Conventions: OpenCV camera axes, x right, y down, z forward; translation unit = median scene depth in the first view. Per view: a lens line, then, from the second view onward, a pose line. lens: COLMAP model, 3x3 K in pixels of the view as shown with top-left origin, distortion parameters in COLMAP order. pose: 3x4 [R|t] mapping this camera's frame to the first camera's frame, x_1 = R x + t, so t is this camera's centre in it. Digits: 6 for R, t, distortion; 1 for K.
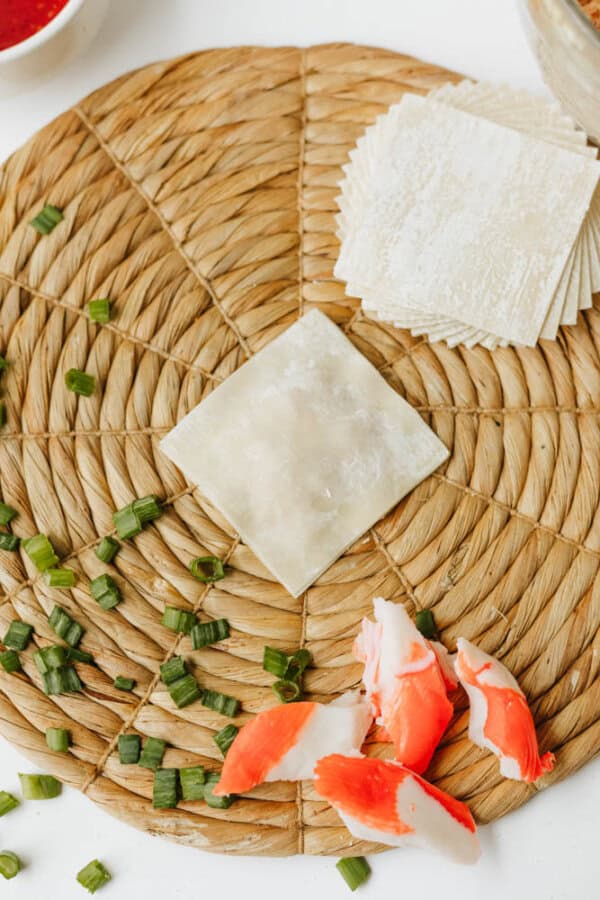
lens RADIAL K [[1483.7, 0, 274.6], [0, 1483.7, 450.7], [0, 0, 1]] dist [0.003523, 0.000000]
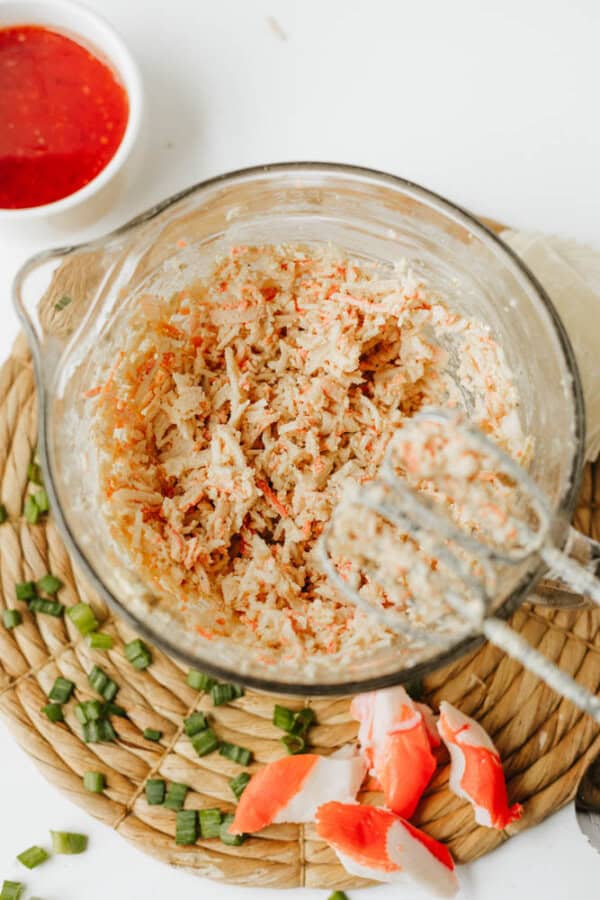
lens RADIAL K [[1483.7, 0, 277.7], [0, 1483.7, 434.2], [0, 0, 1]] dist [0.003523, 0.000000]
pose [[0.999768, 0.020087, -0.007748, 0.000463], [-0.020322, 0.999293, -0.031625, -0.041996], [0.007107, 0.031775, 0.999470, -0.160219]]
